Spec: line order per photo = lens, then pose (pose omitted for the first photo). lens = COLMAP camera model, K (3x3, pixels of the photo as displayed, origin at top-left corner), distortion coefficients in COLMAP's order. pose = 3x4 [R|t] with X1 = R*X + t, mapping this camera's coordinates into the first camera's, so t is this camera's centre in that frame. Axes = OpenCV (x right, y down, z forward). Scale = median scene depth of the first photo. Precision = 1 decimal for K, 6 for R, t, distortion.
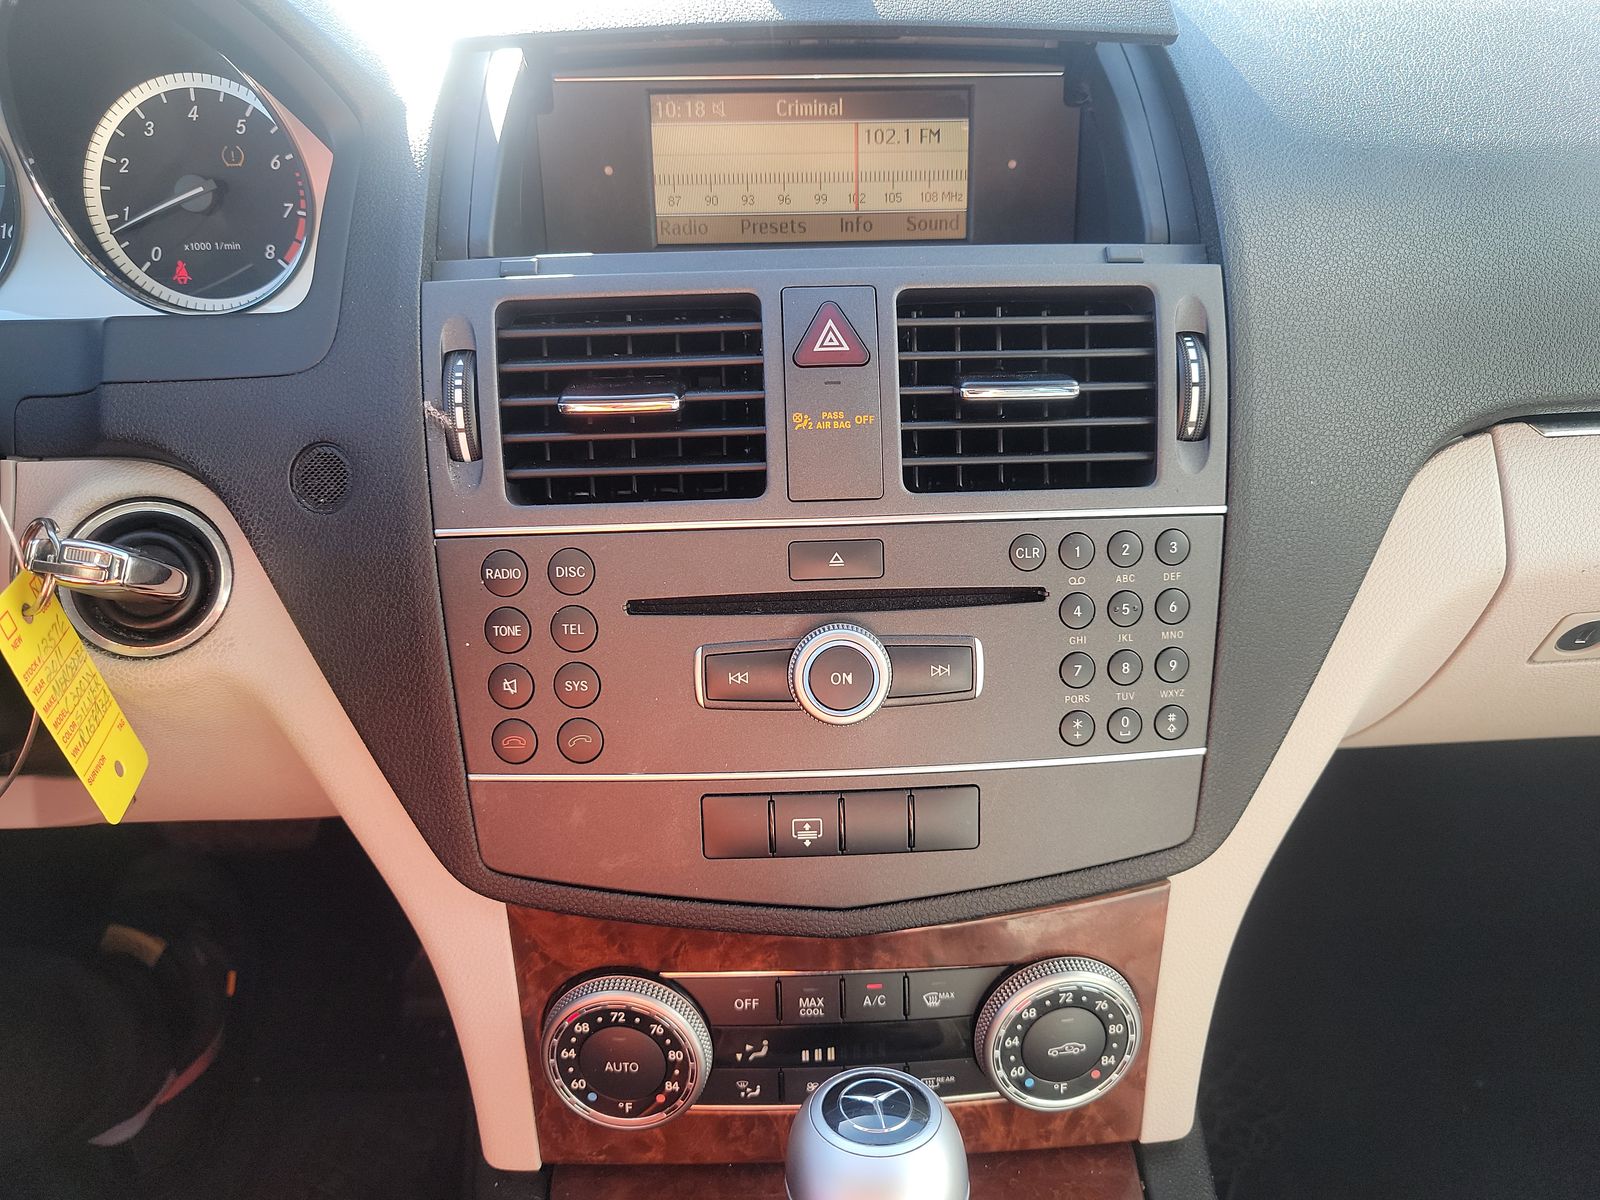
lens RADIAL K [[1157.9, 0, 800.0], [0, 1157.9, 600.0], [0, 0, 1]] dist [0.046736, -0.043386]
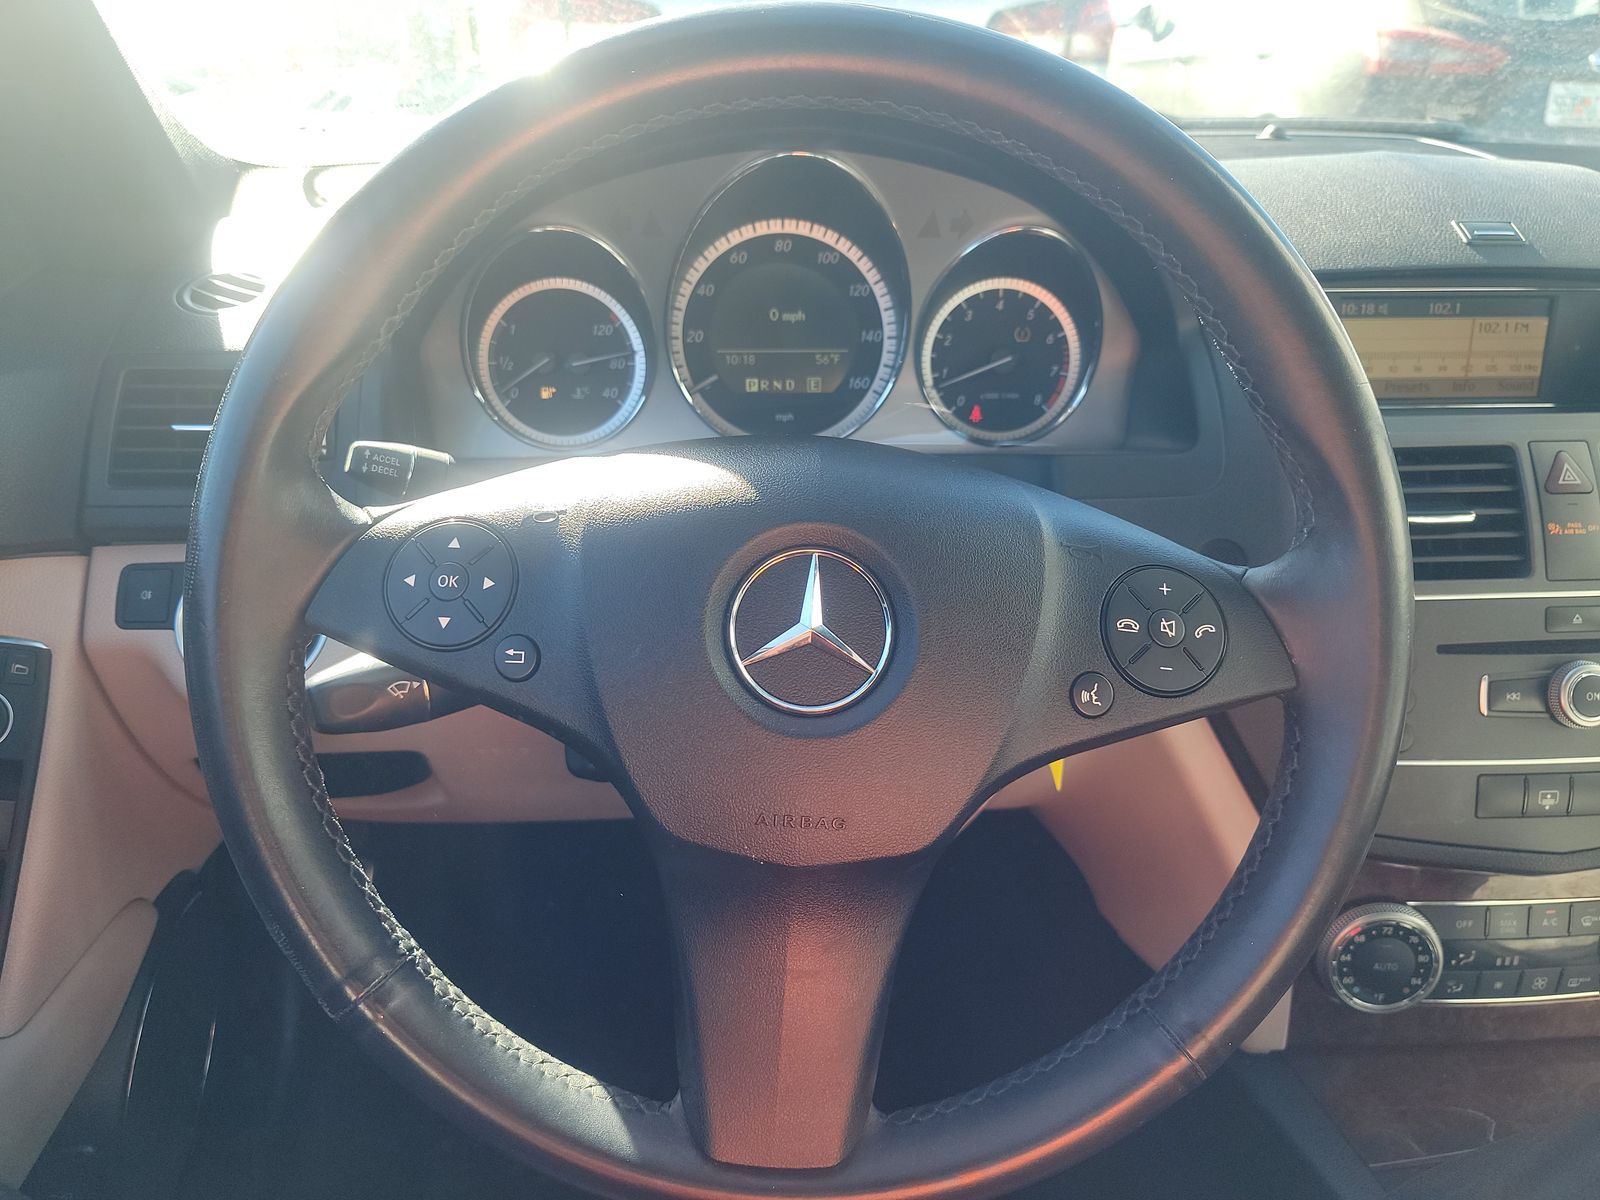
lens RADIAL K [[1157.9, 0, 800.0], [0, 1157.9, 600.0], [0, 0, 1]] dist [0.046736, -0.043386]
pose [[0.999325, 0.007659, 0.035916, -0.921360], [-0.005736, 0.998560, -0.053339, 0.025310], [-0.036273, 0.053097, 0.997930, -0.446812]]
